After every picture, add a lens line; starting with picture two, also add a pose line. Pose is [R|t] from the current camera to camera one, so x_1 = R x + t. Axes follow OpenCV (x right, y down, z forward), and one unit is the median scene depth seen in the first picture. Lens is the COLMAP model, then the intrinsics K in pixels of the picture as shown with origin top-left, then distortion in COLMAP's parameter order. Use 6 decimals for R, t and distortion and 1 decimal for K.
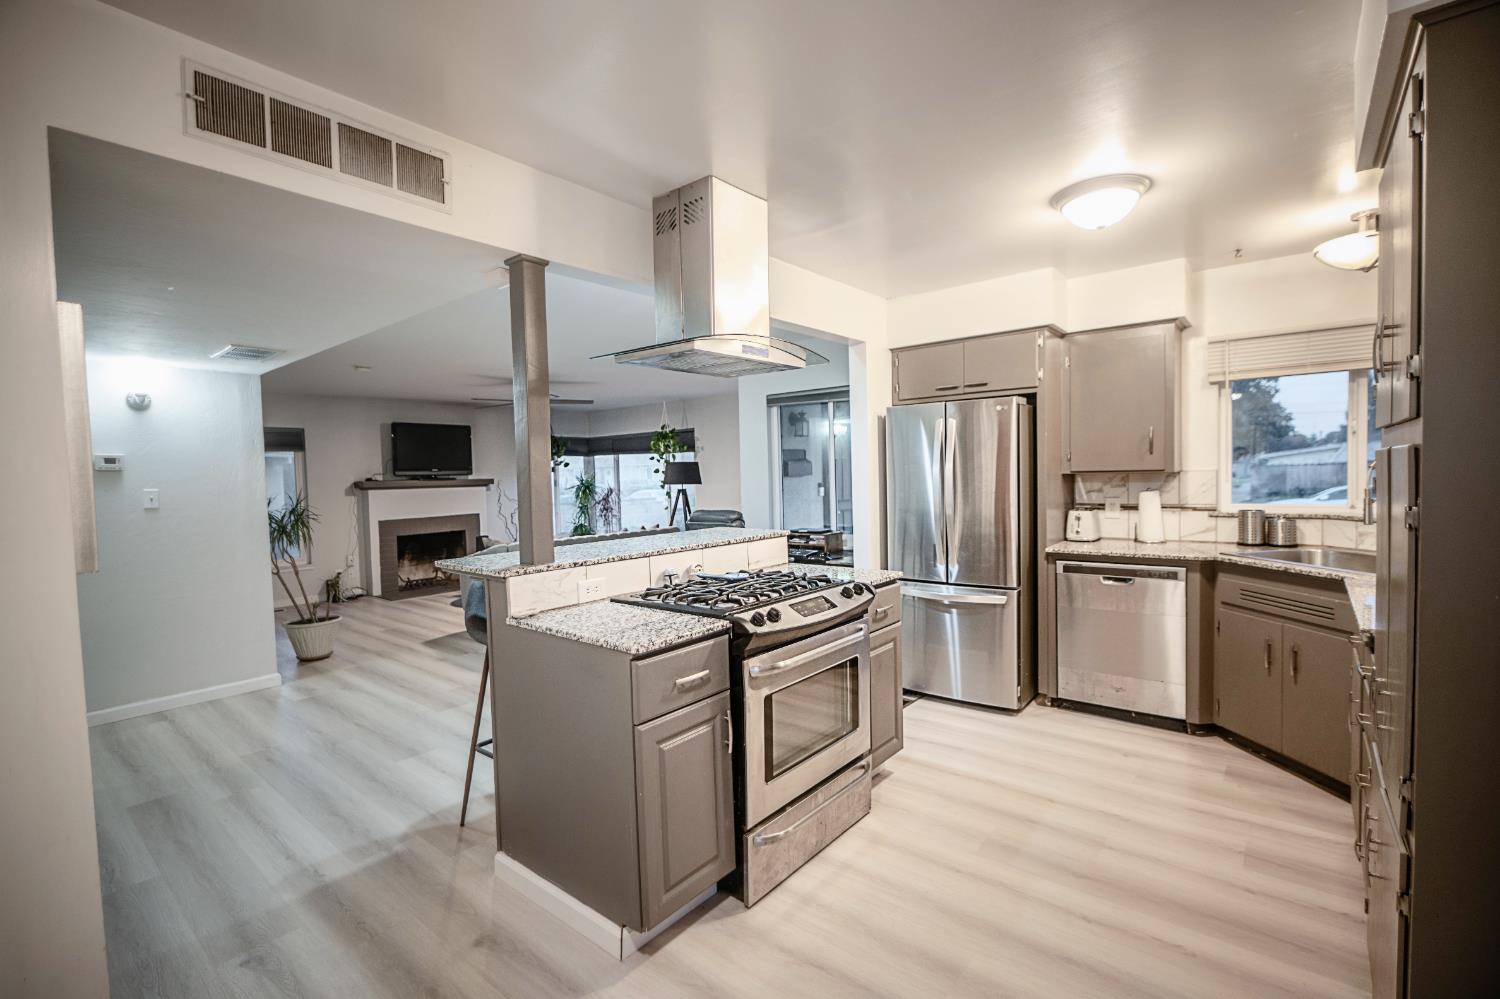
lens RADIAL K [[665.8, 0, 766.8], [0, 665.8, 500.1], [0, 0, 1]] dist [-0.000556, -0.000111]
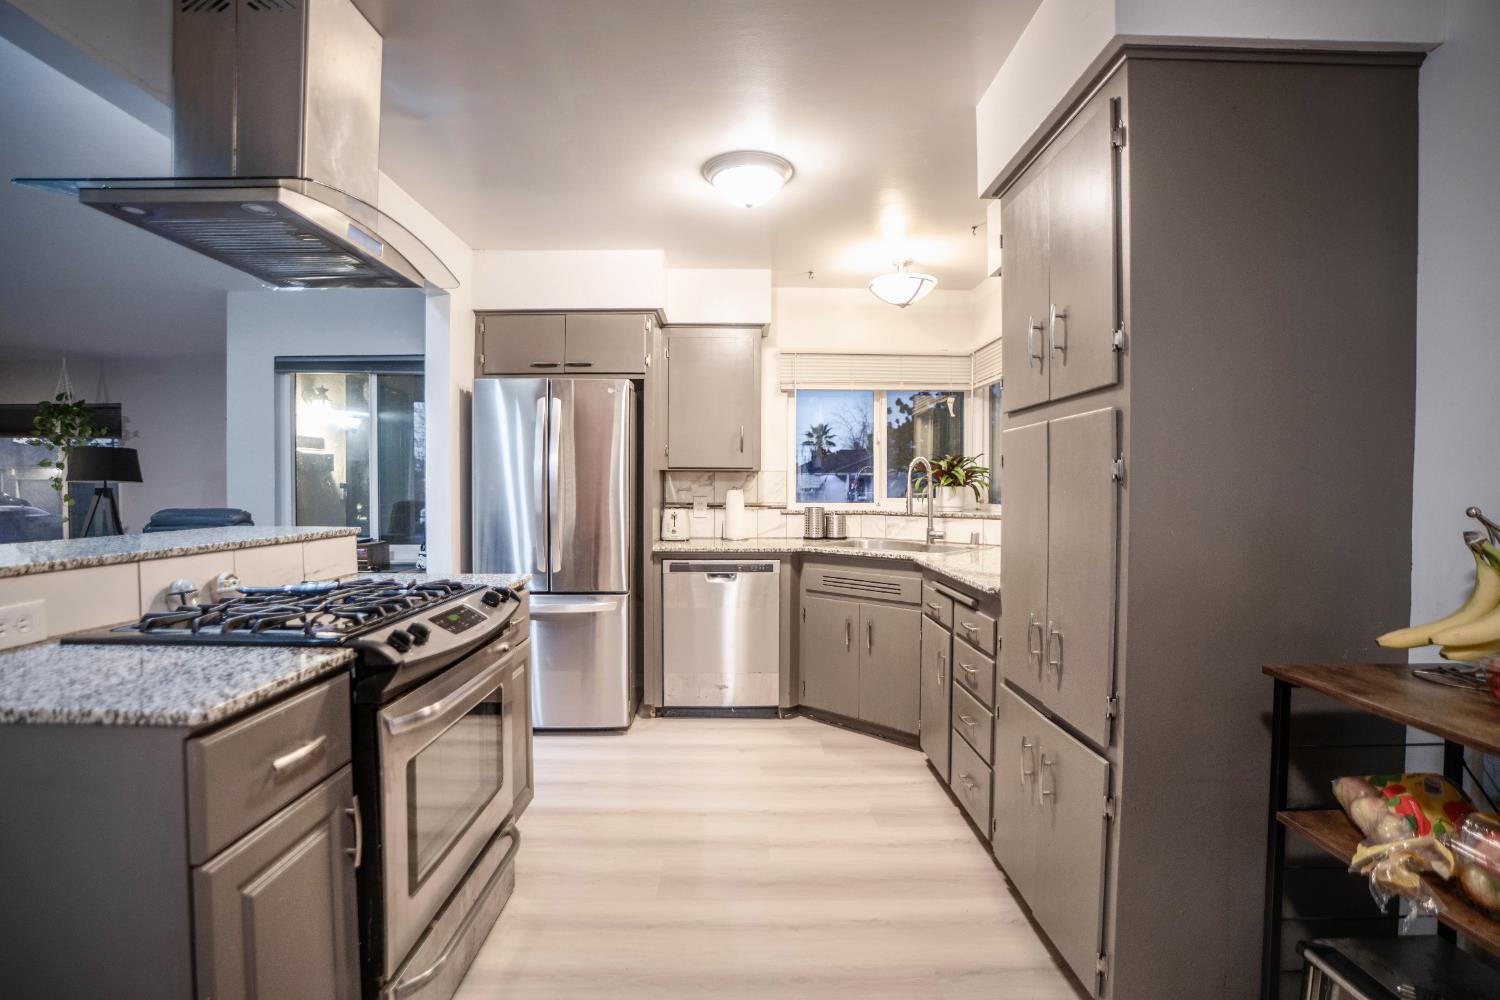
lens RADIAL K [[701.6, 0, 750.0], [0, 701.6, 500.0], [0, 0, 1]] dist [-0.042717, 0.000793]
pose [[0.781207, 0.012974, 0.624138, -0.092303], [0.005956, 0.999584, -0.028233, 0.037035], [-0.624244, 0.025774, 0.780804, 0.157992]]
